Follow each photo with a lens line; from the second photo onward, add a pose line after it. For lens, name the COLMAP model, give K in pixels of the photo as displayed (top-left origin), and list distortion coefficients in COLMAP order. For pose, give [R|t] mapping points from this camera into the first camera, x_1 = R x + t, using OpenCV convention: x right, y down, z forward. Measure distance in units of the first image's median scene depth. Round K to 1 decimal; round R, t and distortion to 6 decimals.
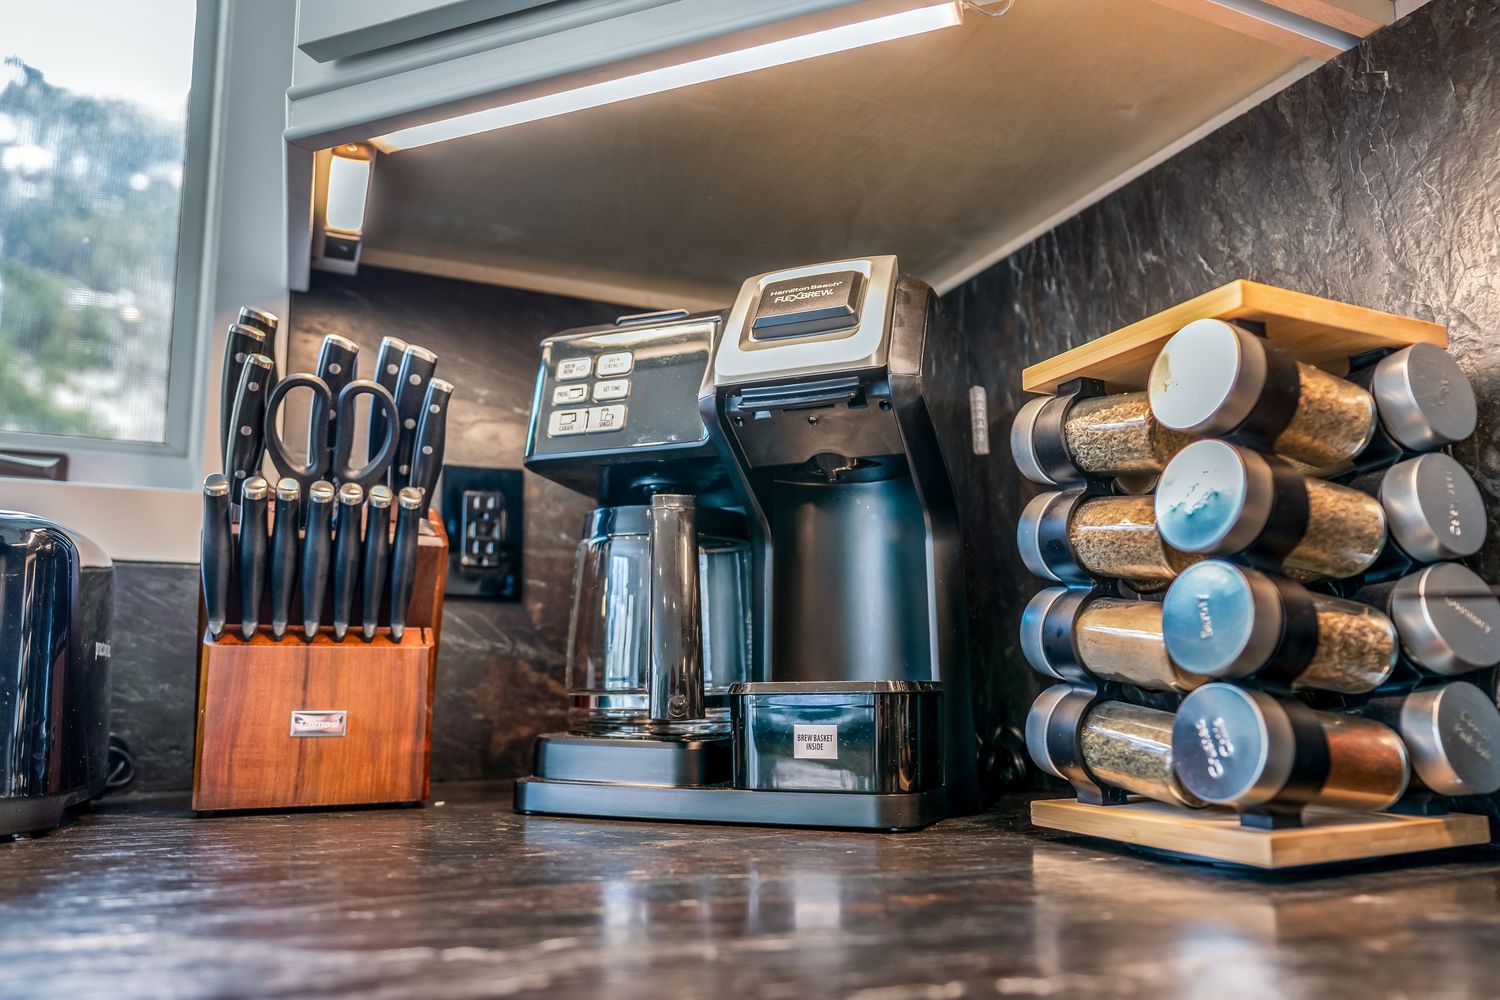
lens RADIAL K [[1061.4, 0, 753.4], [0, 1061.4, 540.1], [0, 0, 1]] dist [0.001740, 0.001348]
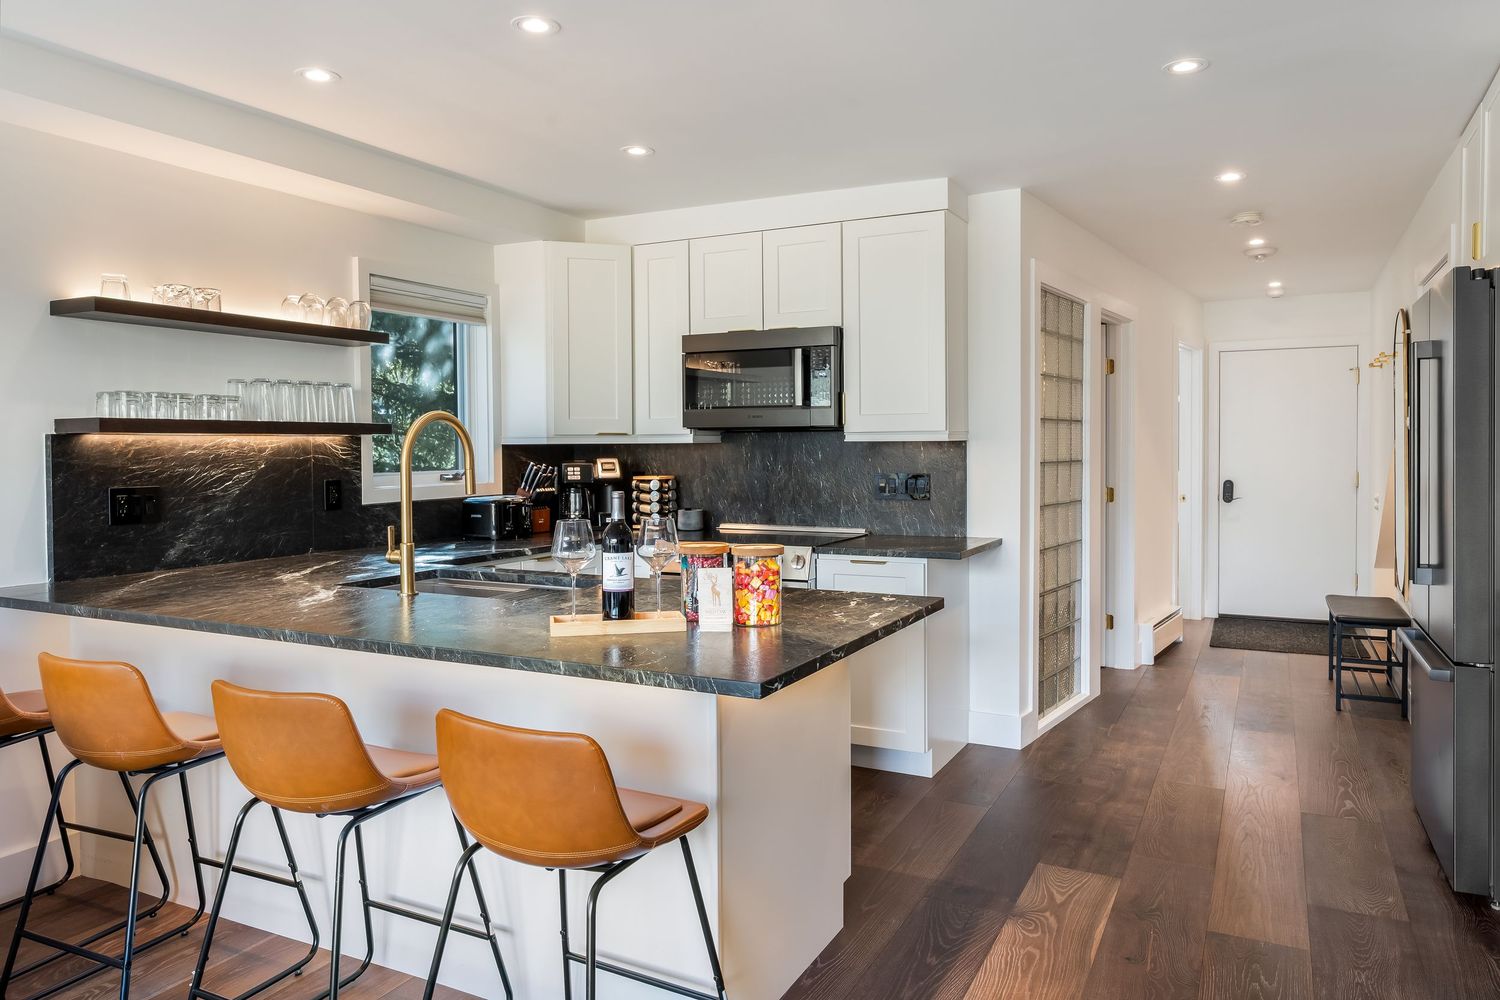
lens RADIAL K [[1022.6, 0, 747.3], [0, 1022.6, 467.8], [0, 0, 1]] dist [-0.000061, 0.000181]
pose [[0.780925, -0.016307, 0.624412, -4.096309], [-0.080252, 0.988755, 0.126189, -1.316059], [-0.619448, -0.148654, 0.770835, -5.806728]]
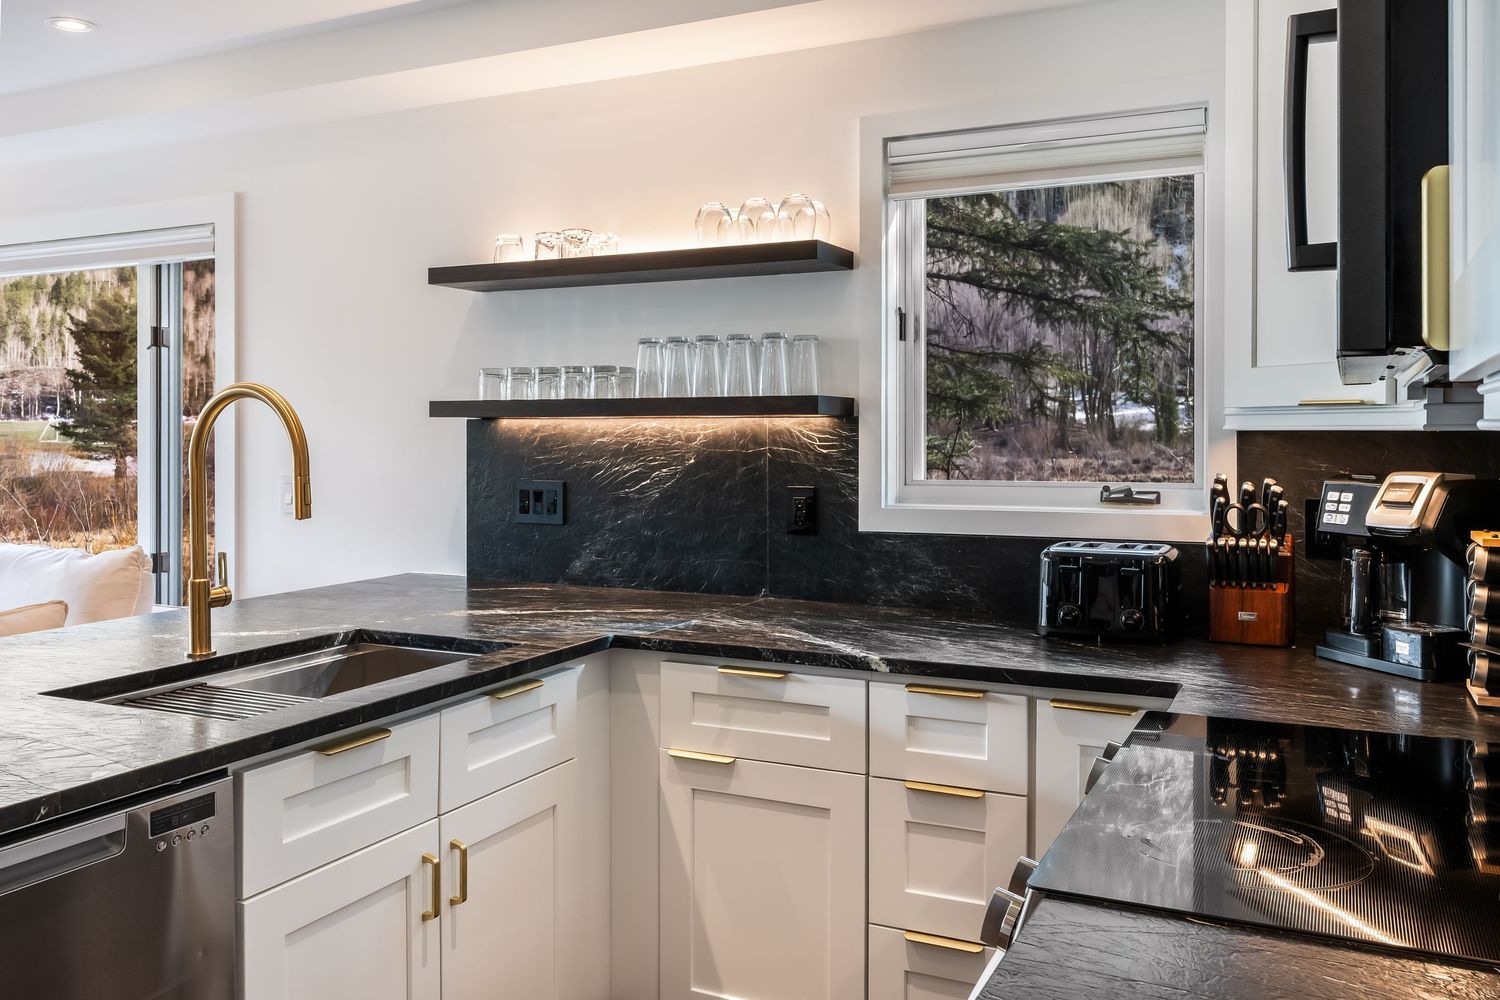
lens RADIAL K [[1217.1, 0, 747.6], [0, 1217.1, 443.8], [0, 0, 1]] dist [-0.000190, -0.000986]
pose [[0.644686, 0.009516, -0.764388, 1.449804], [0.103585, 0.989613, 0.099684, -0.889167], [0.757397, -0.143444, 0.637004, -2.433564]]
